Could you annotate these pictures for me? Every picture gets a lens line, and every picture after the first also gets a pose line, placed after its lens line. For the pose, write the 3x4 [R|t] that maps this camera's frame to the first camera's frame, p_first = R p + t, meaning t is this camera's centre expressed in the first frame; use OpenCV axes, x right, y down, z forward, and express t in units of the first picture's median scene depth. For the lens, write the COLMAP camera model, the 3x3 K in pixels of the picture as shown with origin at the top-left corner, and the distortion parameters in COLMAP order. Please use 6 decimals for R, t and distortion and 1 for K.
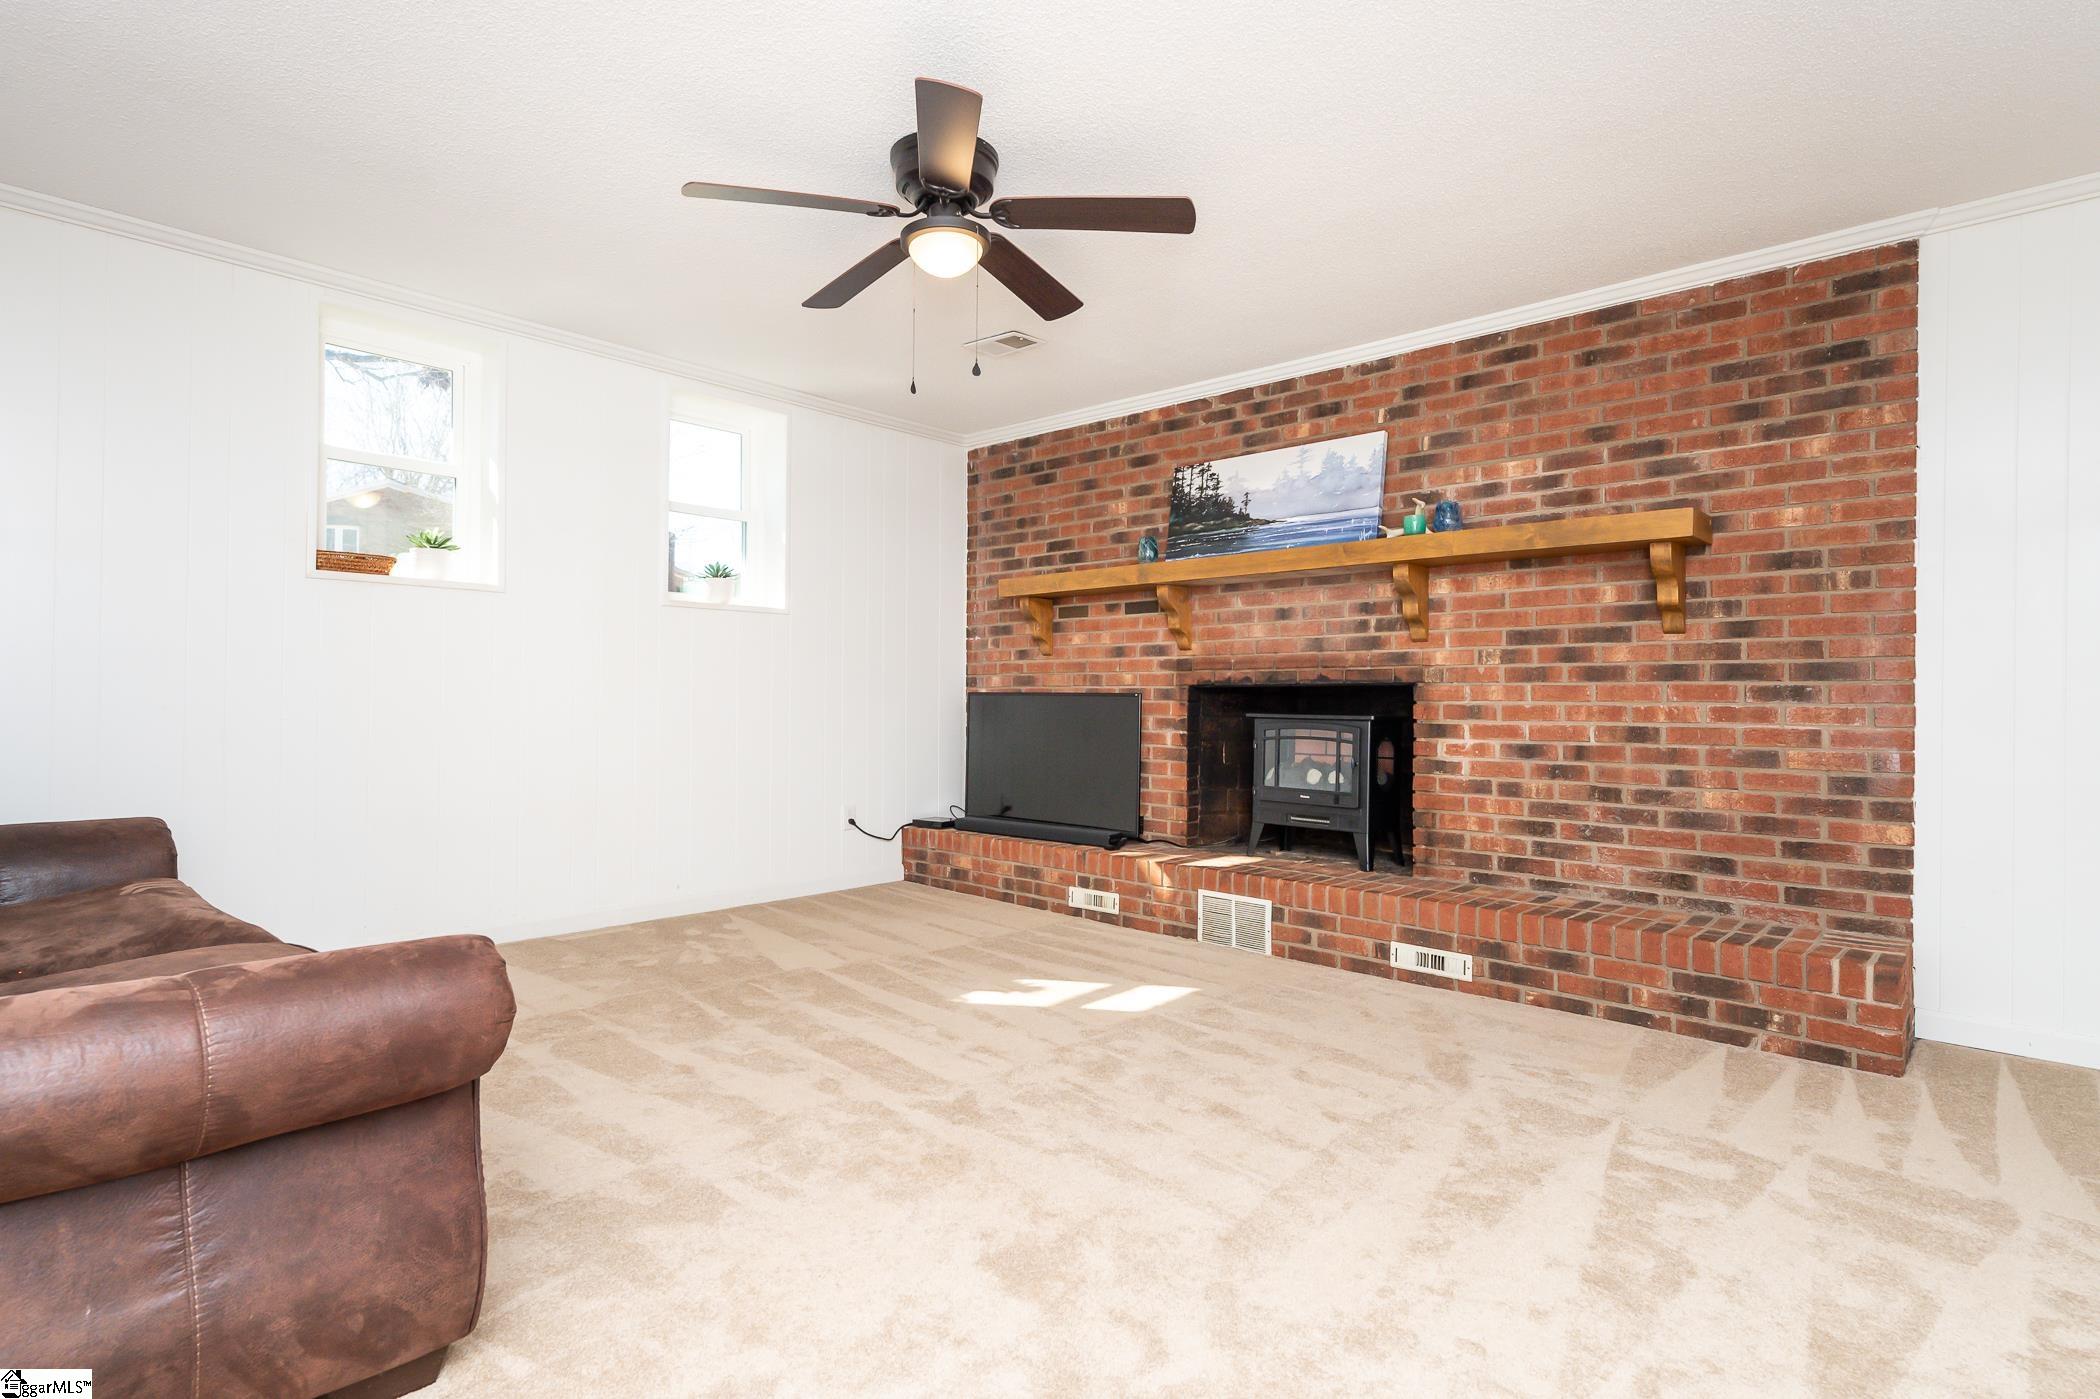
lens RADIAL K [[1060.5, 0, 1045.2], [0, 1060.5, 694.1], [0, 0, 1]] dist [0.000027, 0.000394]
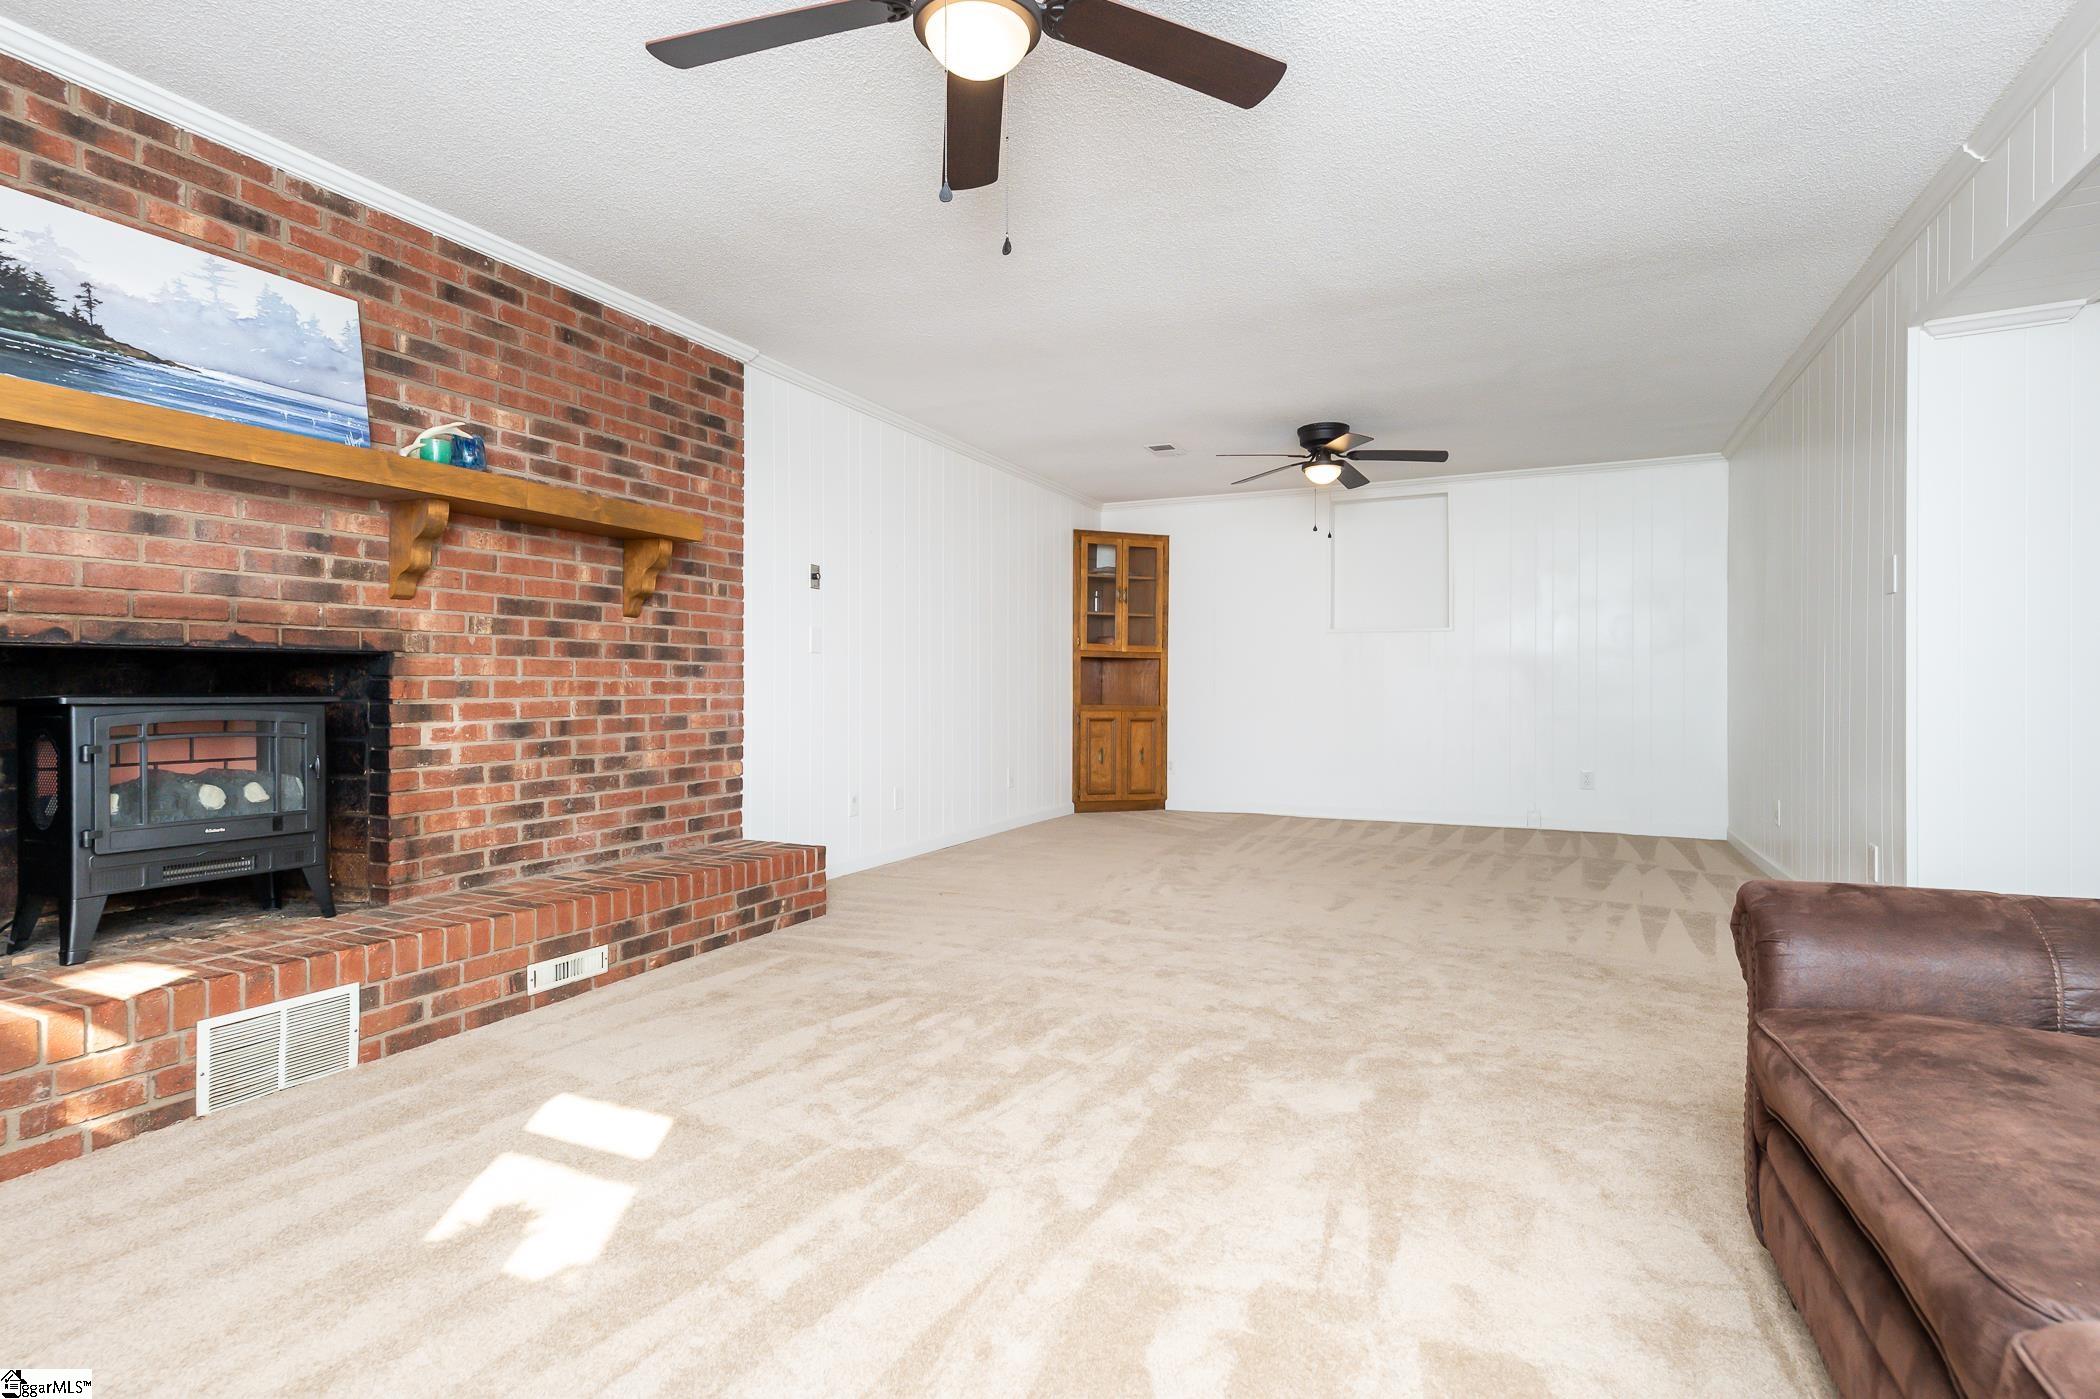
lens RADIAL K [[1012.1, 0, 1046.1], [0, 1012.1, 696.9], [0, 0, 1]] dist [0.005828, 0.001501]
pose [[-0.296736, -0.017157, 0.954805, -0.534675], [-0.007285, 0.999850, 0.015702, 0.007537], [-0.954932, -0.002296, -0.296816, 0.829603]]
